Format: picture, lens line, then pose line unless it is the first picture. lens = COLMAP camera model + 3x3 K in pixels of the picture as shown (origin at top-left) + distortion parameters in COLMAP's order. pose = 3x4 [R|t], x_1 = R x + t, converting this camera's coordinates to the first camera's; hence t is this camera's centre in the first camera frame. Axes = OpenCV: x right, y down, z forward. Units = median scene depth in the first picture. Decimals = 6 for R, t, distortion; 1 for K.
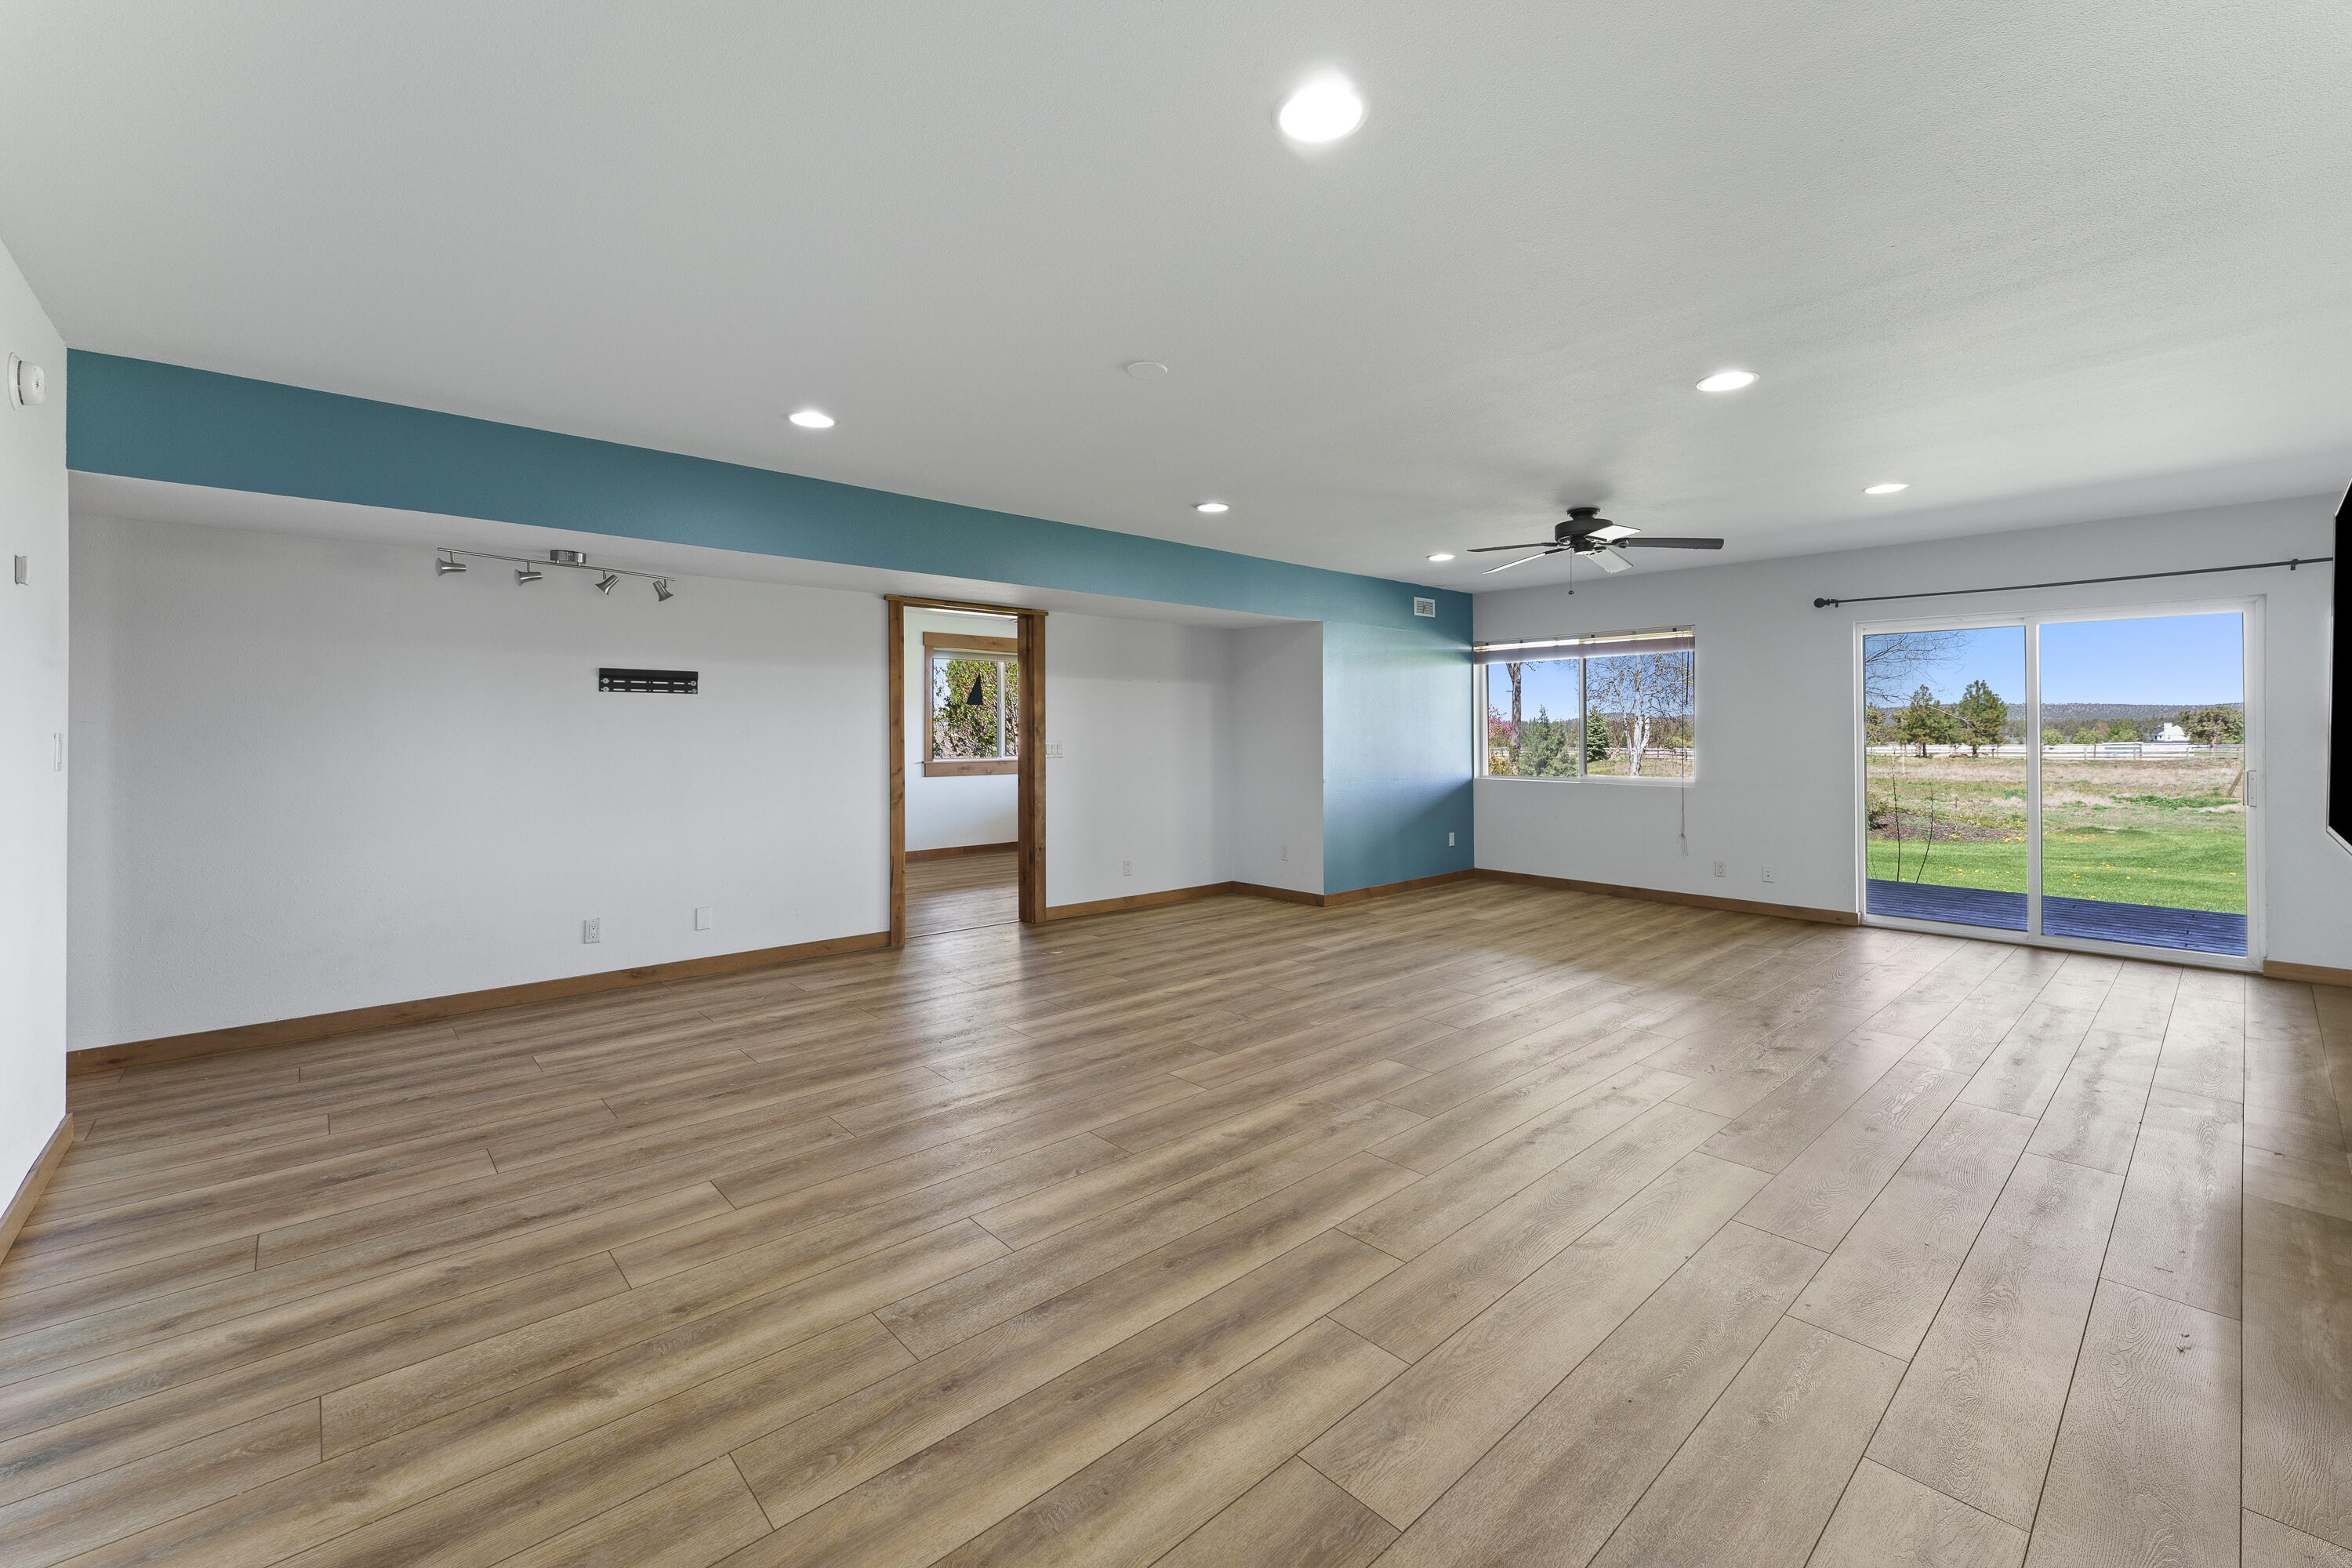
lens RADIAL K [[975.7, 0, 1179.0], [0, 975.7, 780.8], [0, 0, 1]] dist [-0.005709, 0.000760]
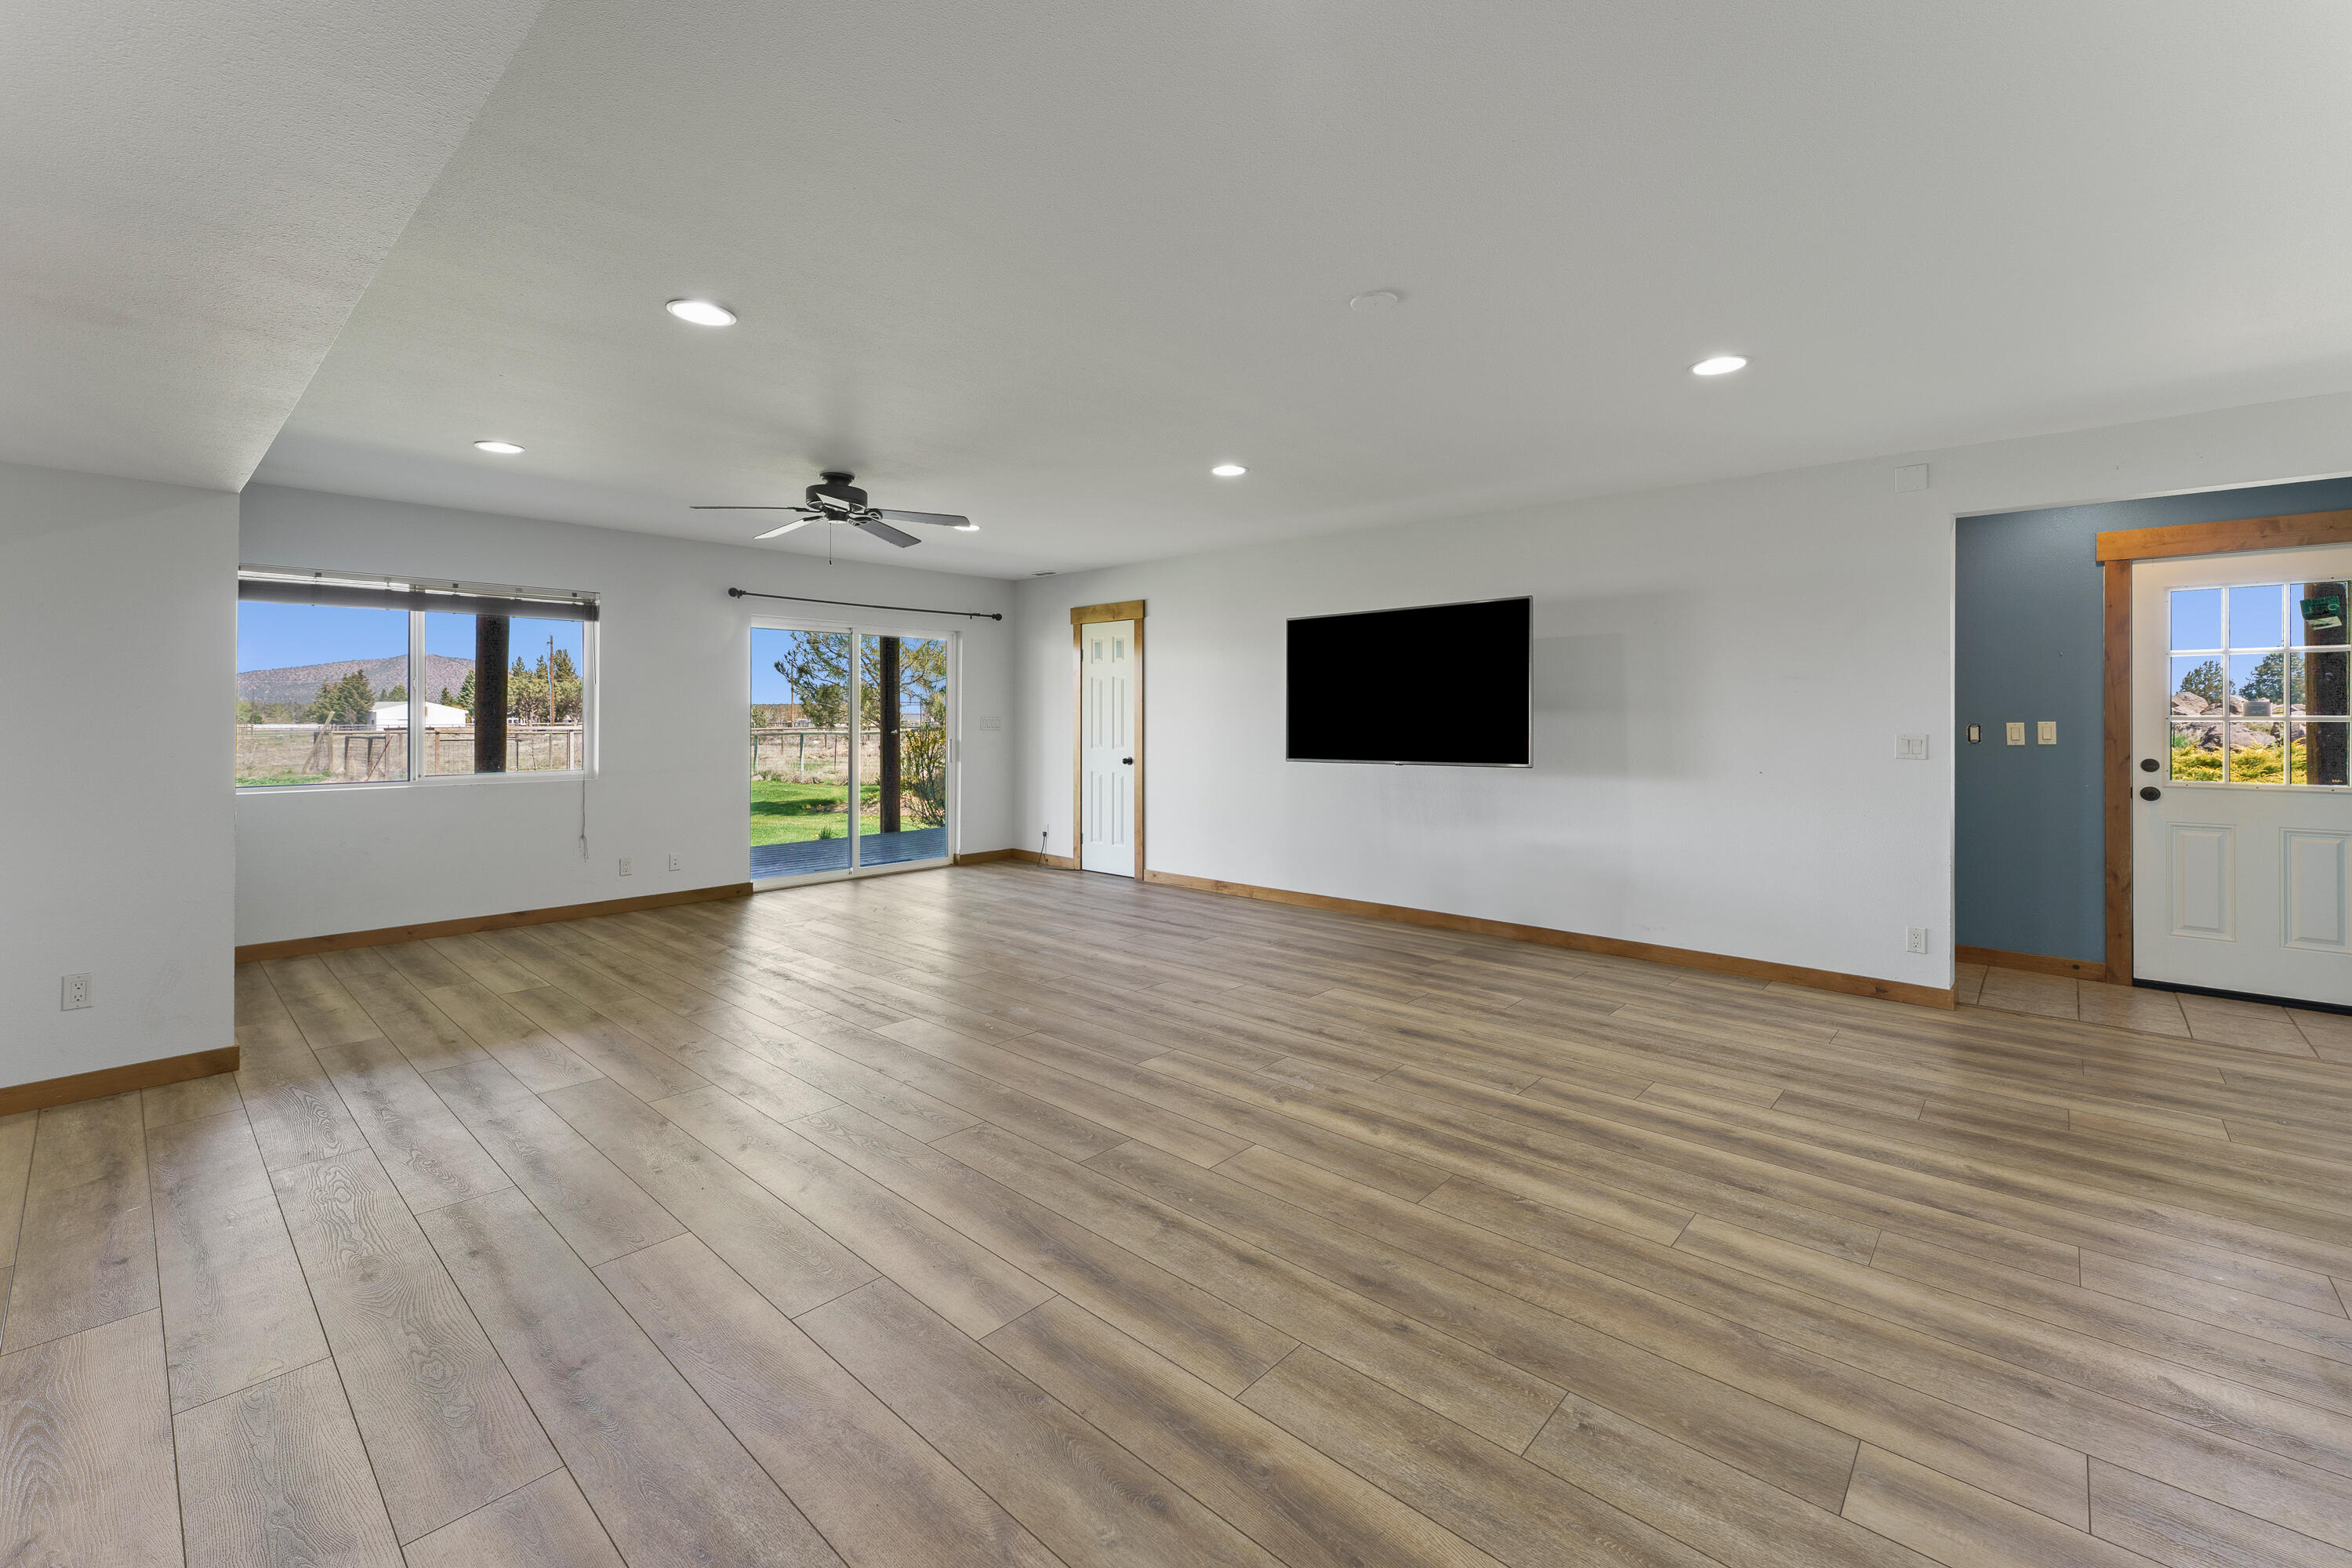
lens RADIAL K [[975.7, 0, 1197.8], [0, 975.7, 708.4], [0, 0, 1]] dist [-0.005709, 0.000760]
pose [[-0.110765, 0.004691, 0.993836, -1.018129], [0.049149, 0.998791, 0.000763, -0.077657], [-0.992631, 0.048931, -0.110862, 1.431137]]
